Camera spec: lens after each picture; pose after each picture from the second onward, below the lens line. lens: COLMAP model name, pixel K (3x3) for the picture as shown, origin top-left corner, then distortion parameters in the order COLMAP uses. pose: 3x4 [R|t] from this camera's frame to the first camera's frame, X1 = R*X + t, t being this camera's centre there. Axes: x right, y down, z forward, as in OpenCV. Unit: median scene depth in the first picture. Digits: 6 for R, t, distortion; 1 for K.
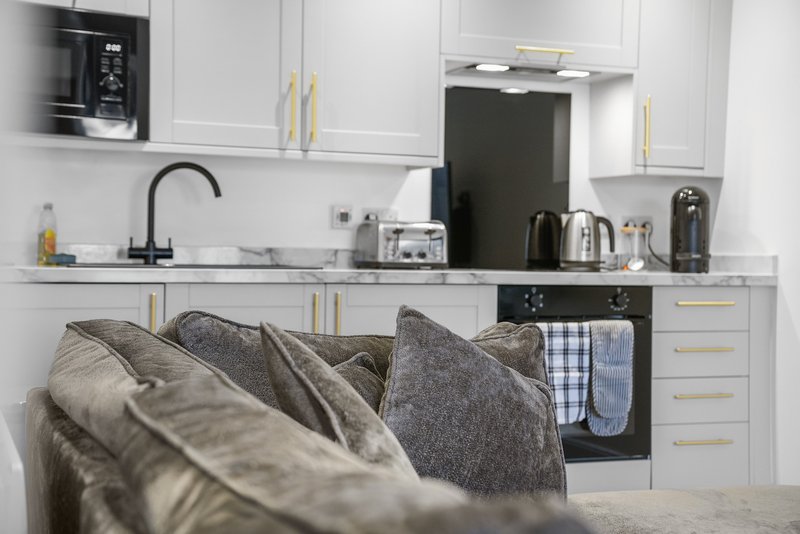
lens RADIAL K [[1168.3, 0, 371.9], [0, 1168.3, 270.3], [0, 0, 1]] dist [0.009240, 1.228698]
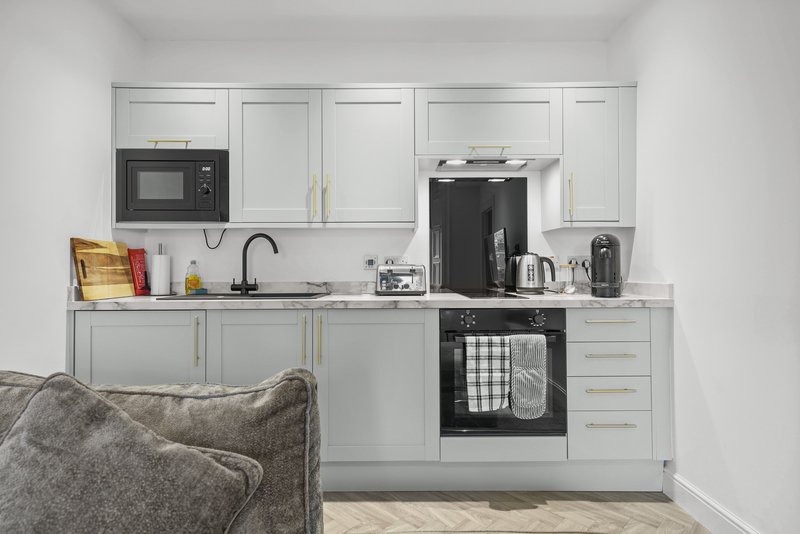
lens RADIAL K [[429.0, 0, 403.4], [0, 429.0, 266.2], [0, 0, 1]] dist [0.001984, 0.000459]
pose [[0.935495, -0.022302, -0.352635, 0.242834], [0.013587, 0.999538, -0.027171, -0.024462], [0.353078, 0.020627, 0.935366, 0.476490]]
